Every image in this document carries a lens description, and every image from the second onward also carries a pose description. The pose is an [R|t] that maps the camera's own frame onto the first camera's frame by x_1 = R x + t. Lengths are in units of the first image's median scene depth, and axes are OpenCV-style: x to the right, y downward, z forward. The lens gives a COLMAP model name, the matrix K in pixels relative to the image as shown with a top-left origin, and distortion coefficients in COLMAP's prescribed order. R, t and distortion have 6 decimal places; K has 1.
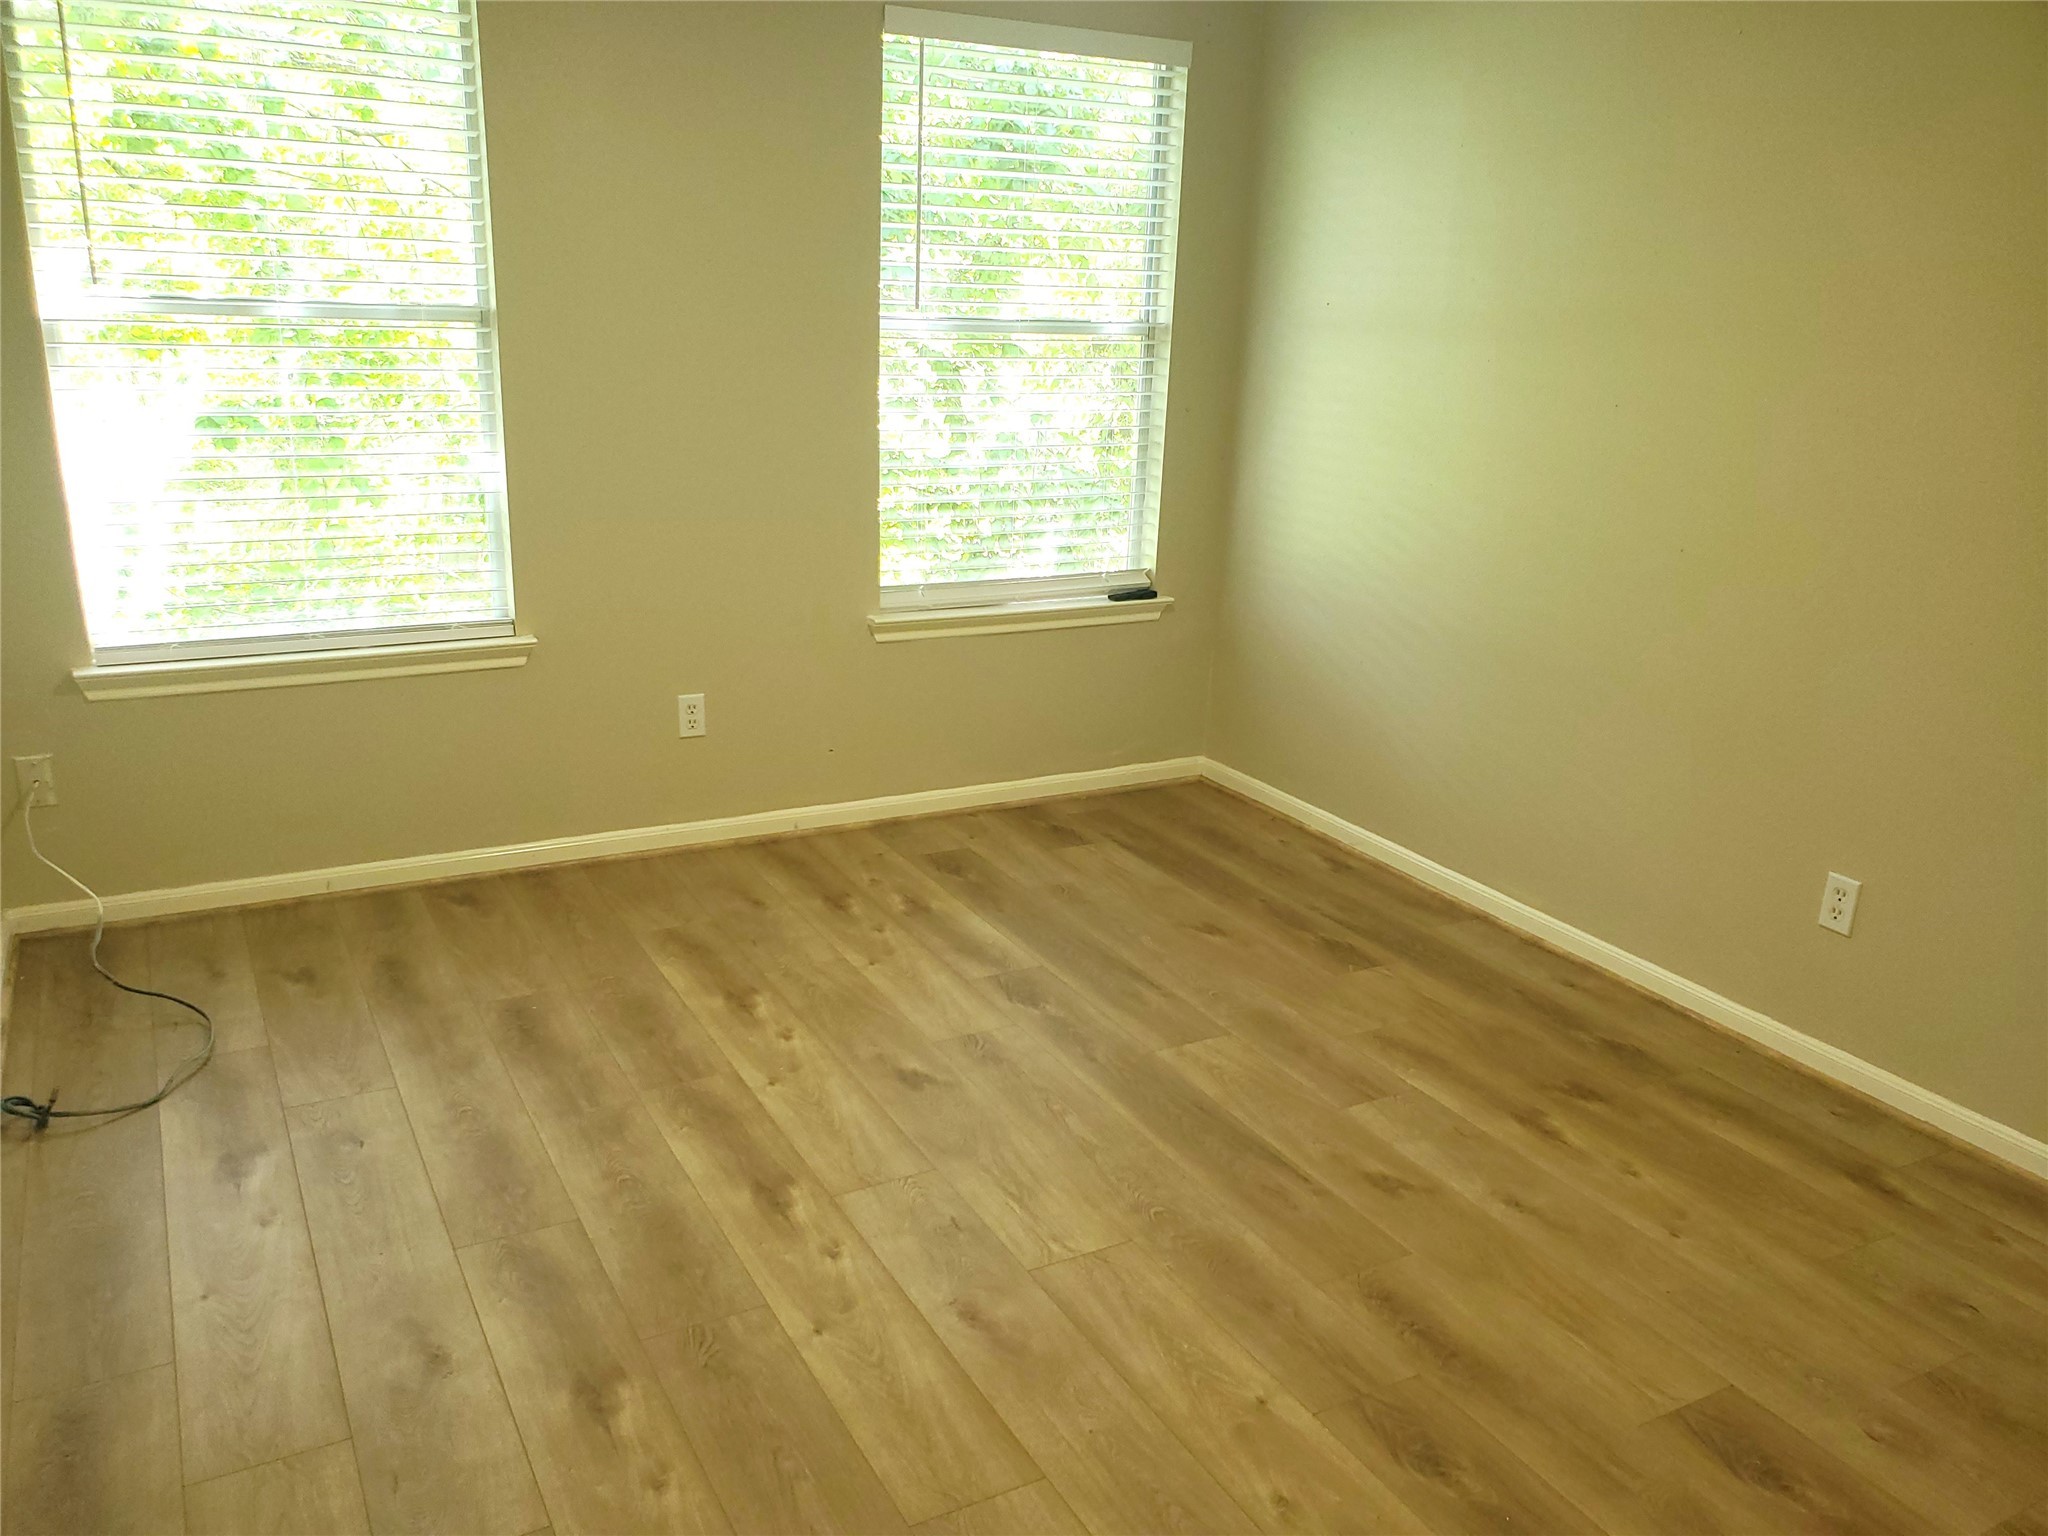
lens RADIAL K [[1583.8, 0, 1031.3], [0, 1583.8, 763.0], [0, 0, 1]] dist [0.013291, 0.004477]
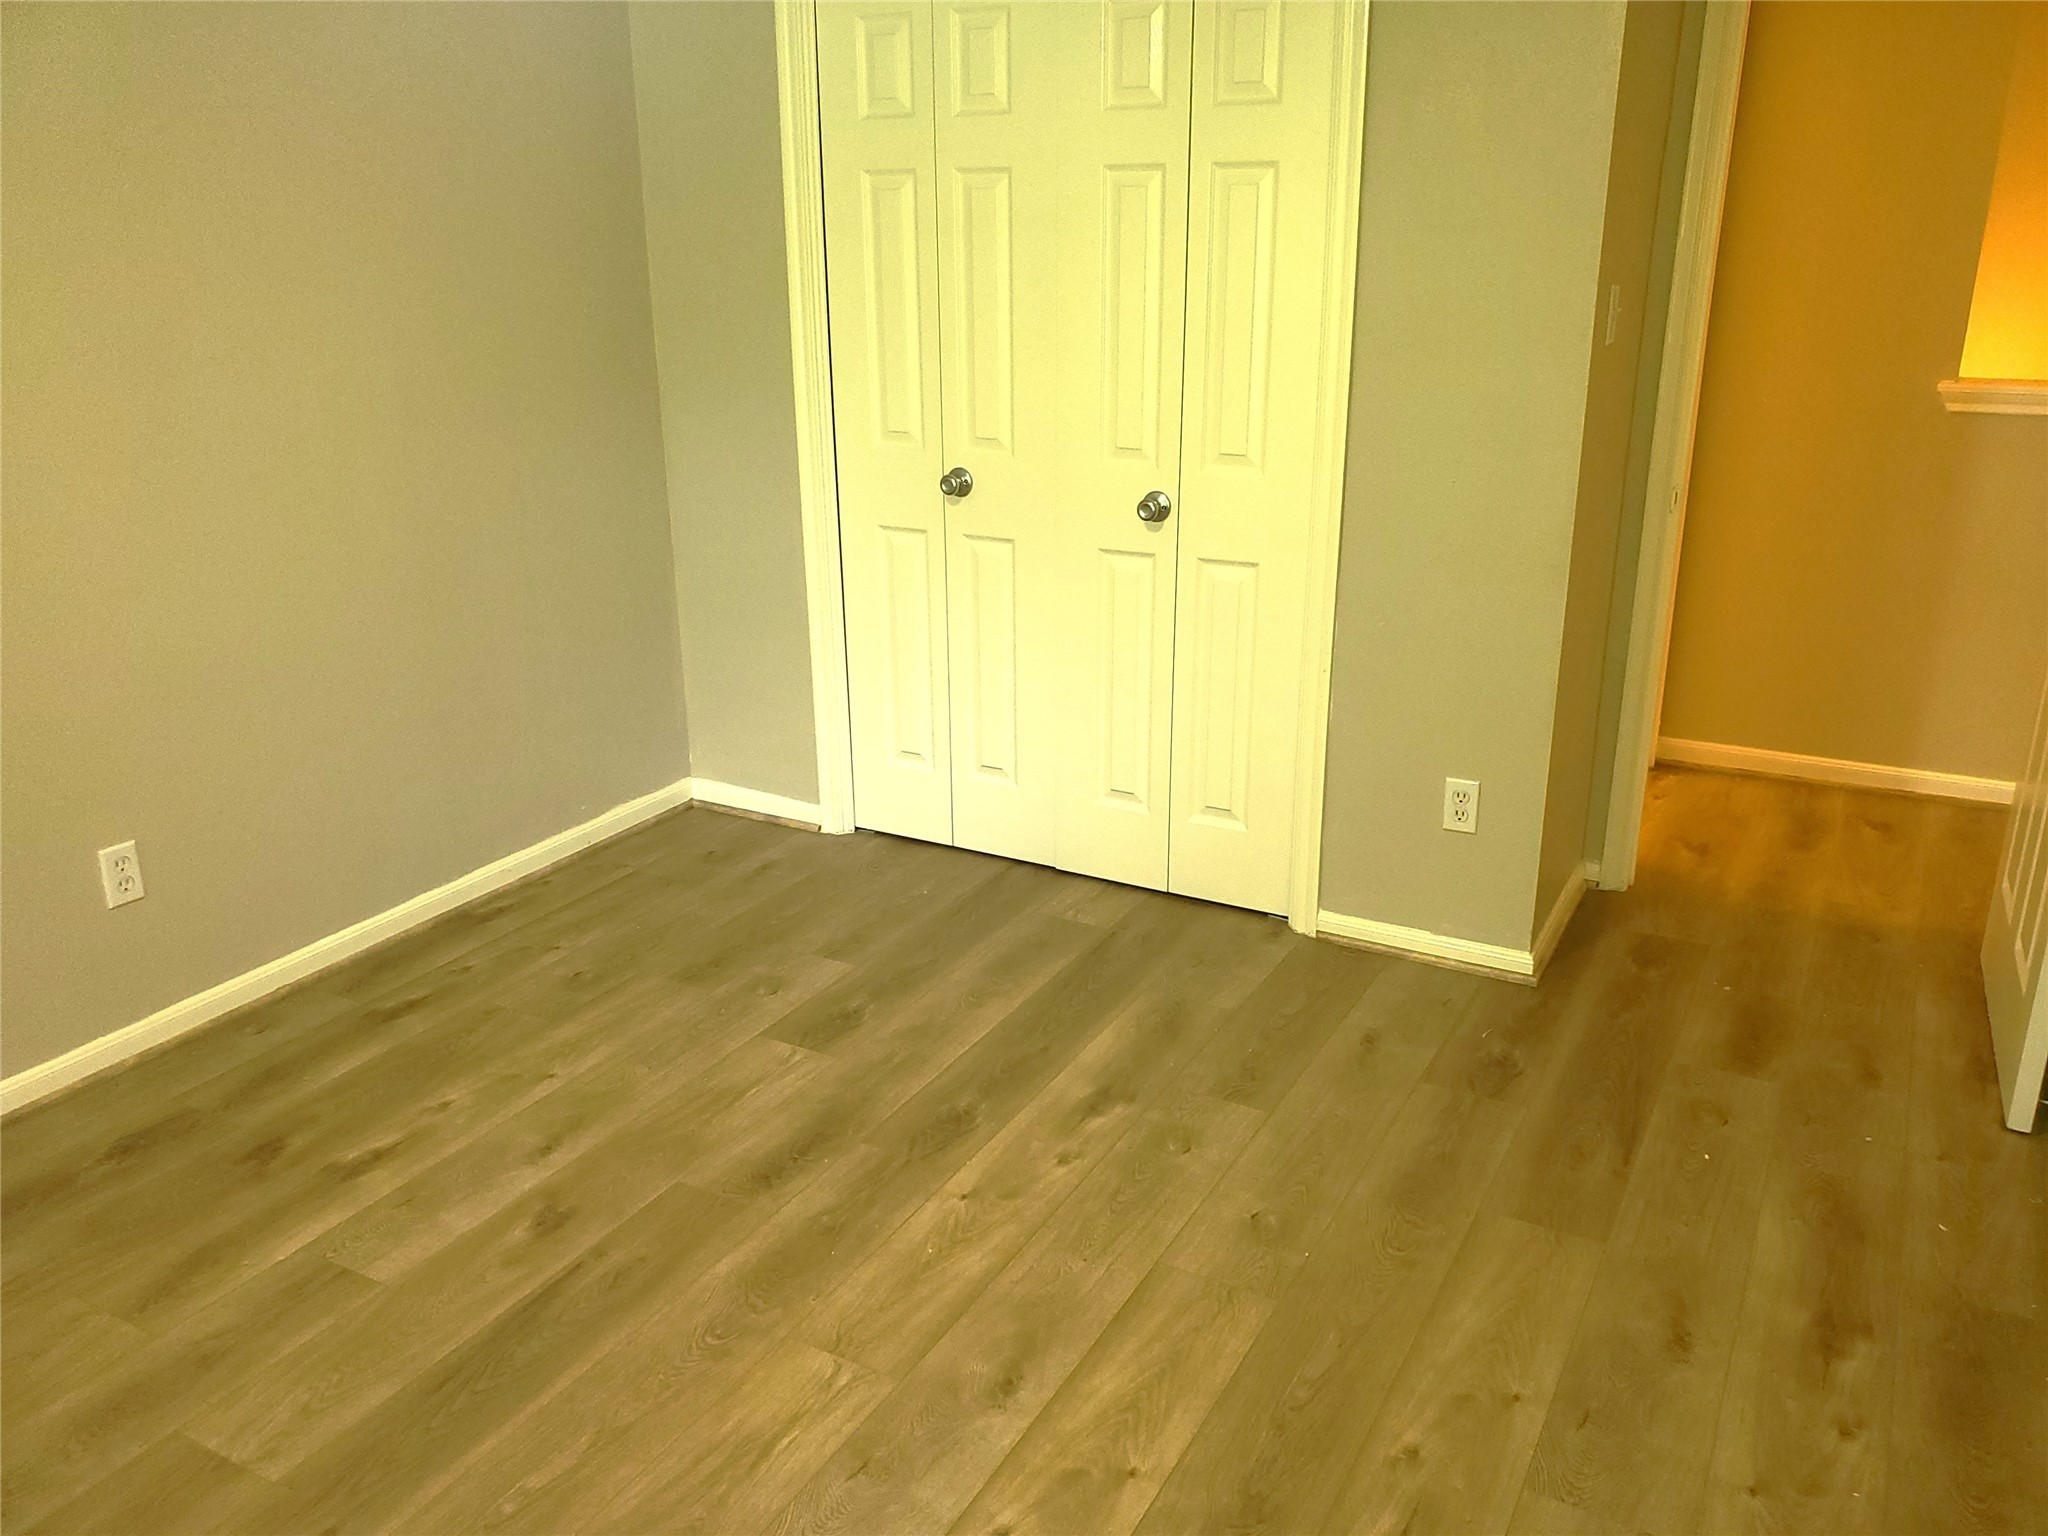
lens RADIAL K [[1583.8, 0, 1031.3], [0, 1583.8, 763.0], [0, 0, 1]] dist [0.013291, 0.004477]
pose [[-0.526002, -0.302970, 0.794689, -0.580685], [0.238697, 0.844252, 0.479857, -0.335877], [-0.816300, 0.442096, -0.371760, 1.037345]]
